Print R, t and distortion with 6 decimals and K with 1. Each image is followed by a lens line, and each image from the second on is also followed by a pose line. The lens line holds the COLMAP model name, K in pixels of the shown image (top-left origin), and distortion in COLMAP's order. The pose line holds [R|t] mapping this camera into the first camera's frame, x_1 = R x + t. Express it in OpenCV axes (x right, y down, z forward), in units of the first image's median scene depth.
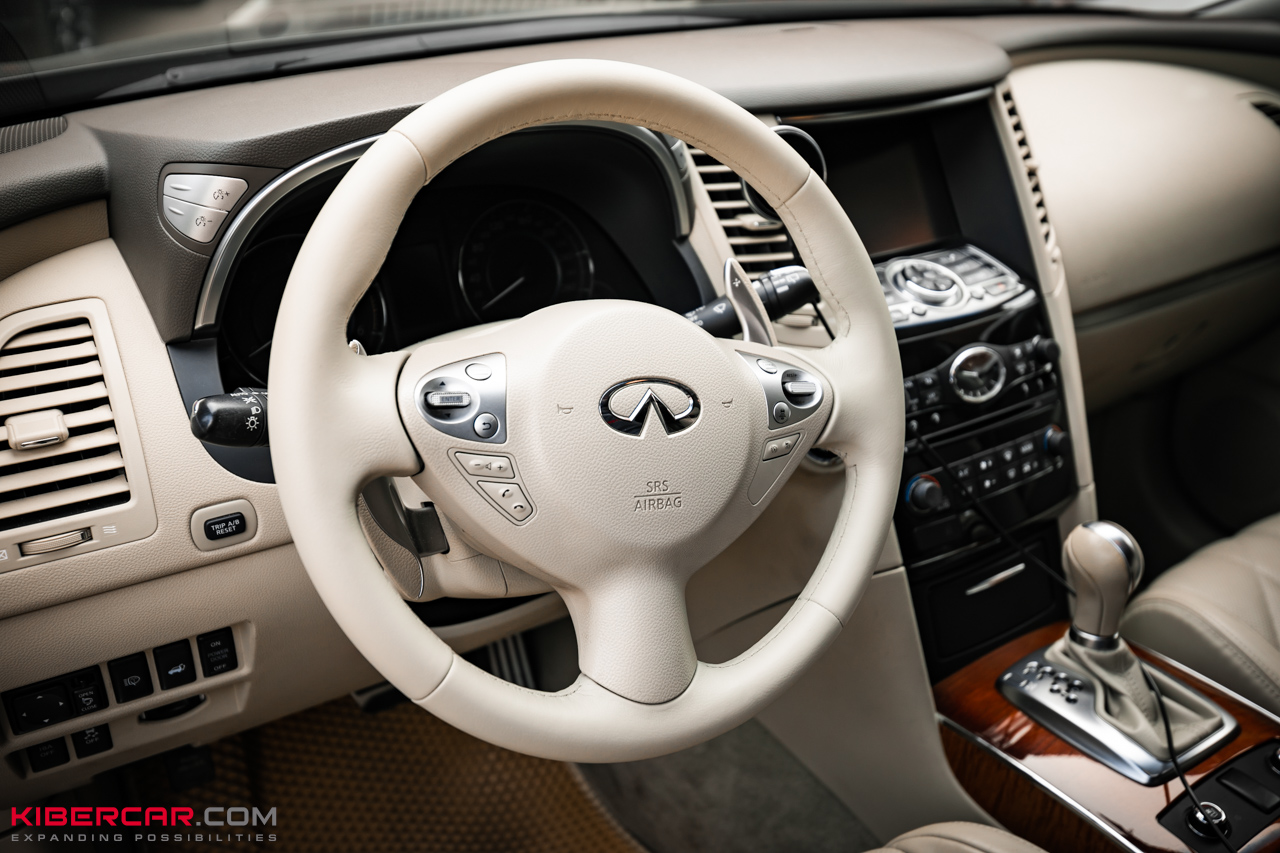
lens RADIAL K [[1134.9, 0, 640.0], [0, 1134.9, 426.5], [0, 0, 1]] dist [0.060207, 0.001100]
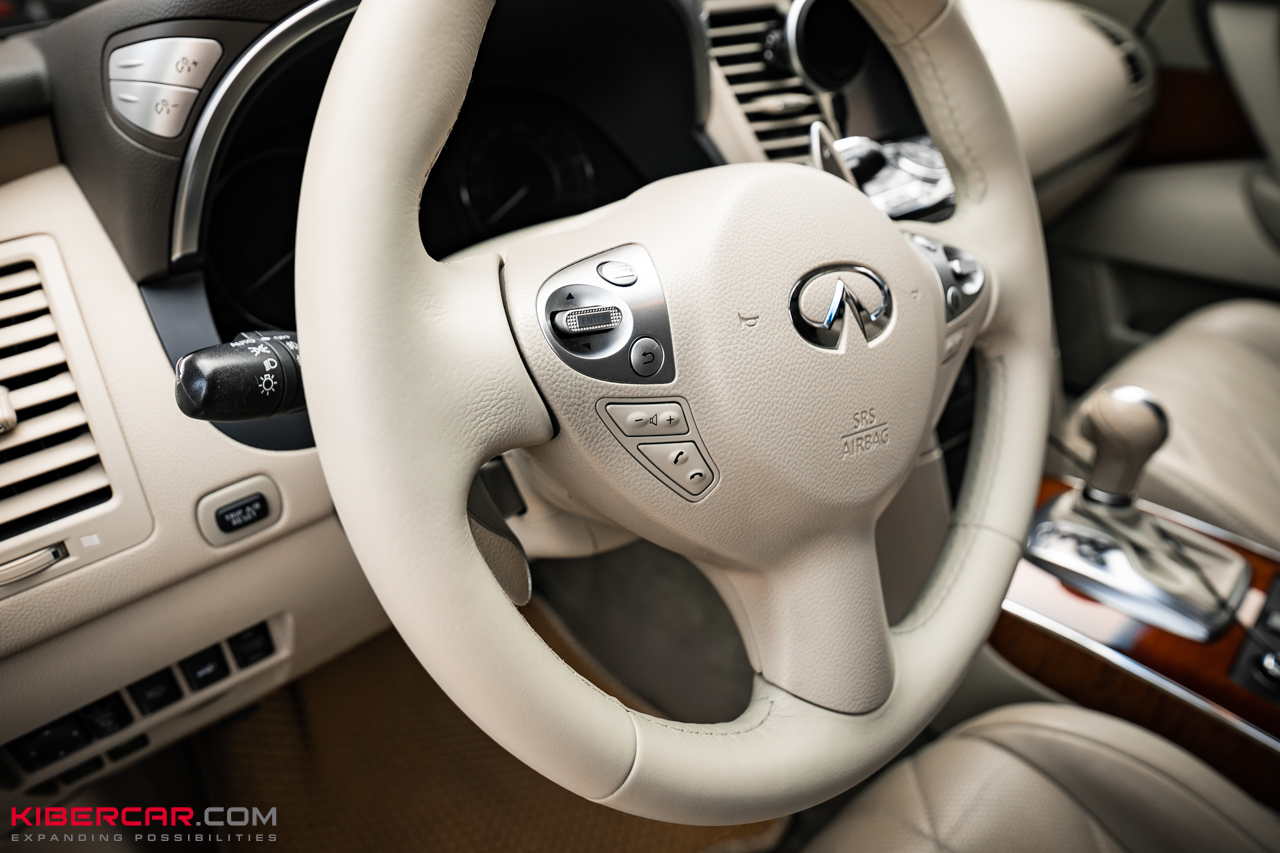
lens RADIAL K [[741.9, 0, 548.2], [0, 741.9, 375.8], [0, 0, 1]] dist [-0.032977, -0.001511]
pose [[0.993320, -0.096114, 0.063851, -0.170355], [0.092095, 0.993745, 0.063161, -0.016603], [-0.069523, -0.056859, 0.995959, 0.468335]]
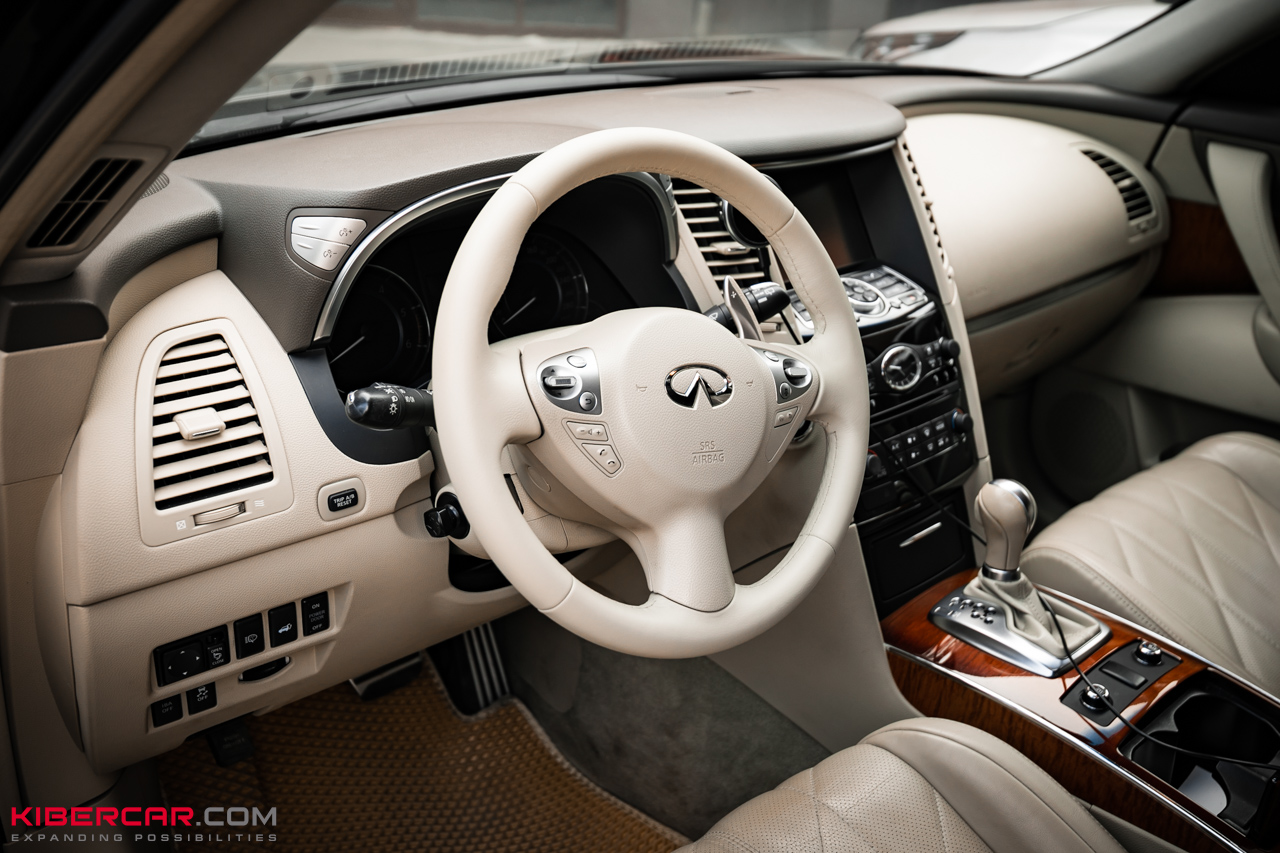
lens RADIAL K [[1189.3, 0, 646.3], [0, 1189.3, 411.0], [0, 0, 1]] dist [0.042254, -0.002484]
pose [[0.988340, -0.035257, 0.148126, -0.215298], [0.042331, 0.998095, -0.044878, 0.059759], [-0.146262, 0.050625, 0.987950, -0.299027]]
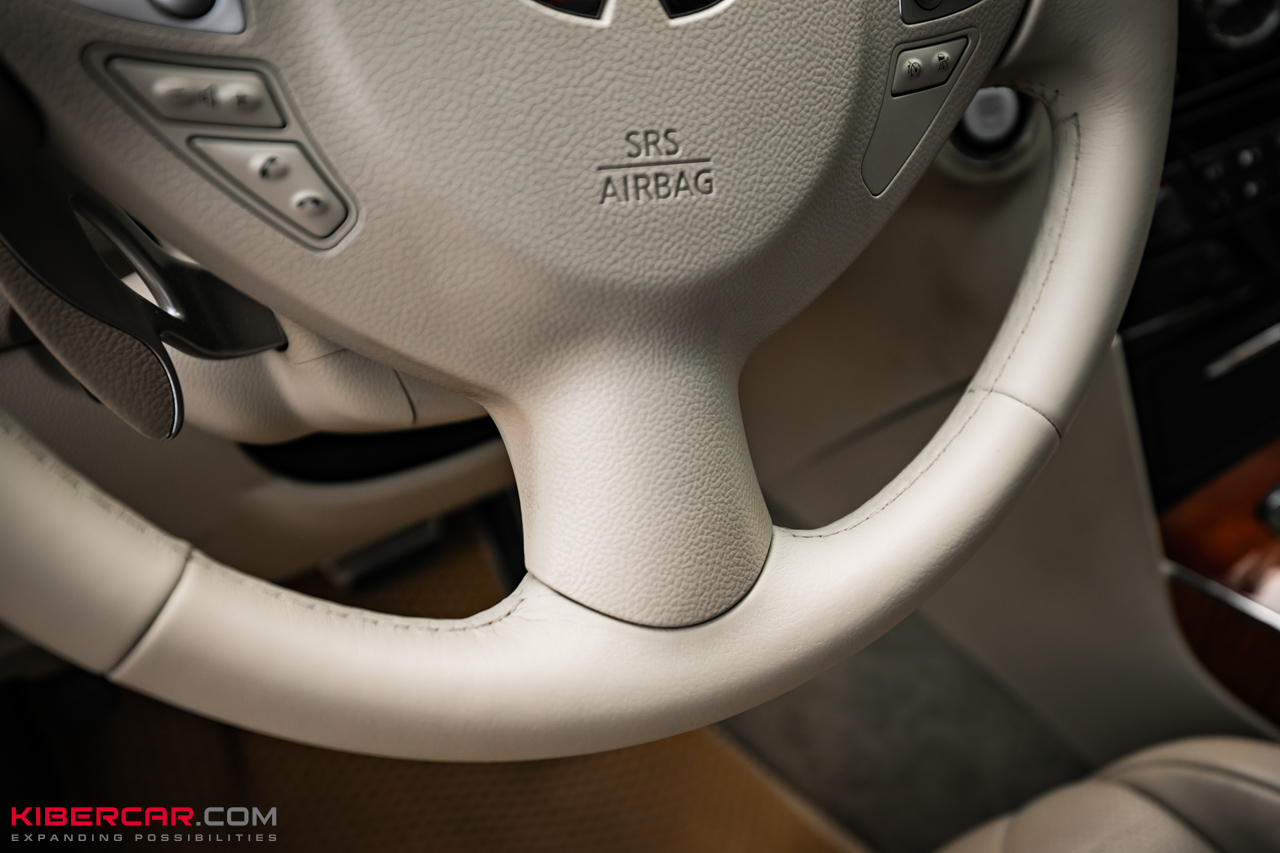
lens RADIAL K [[1147.6, 0, 702.7], [0, 1147.6, 471.9], [0, 0, 1]] dist [0.037953, -0.008399]
pose [[0.997485, -0.063517, -0.031447, 0.033253], [0.068268, 0.980279, 0.185450, 0.078914], [0.019048, -0.187130, 0.982150, 0.460093]]
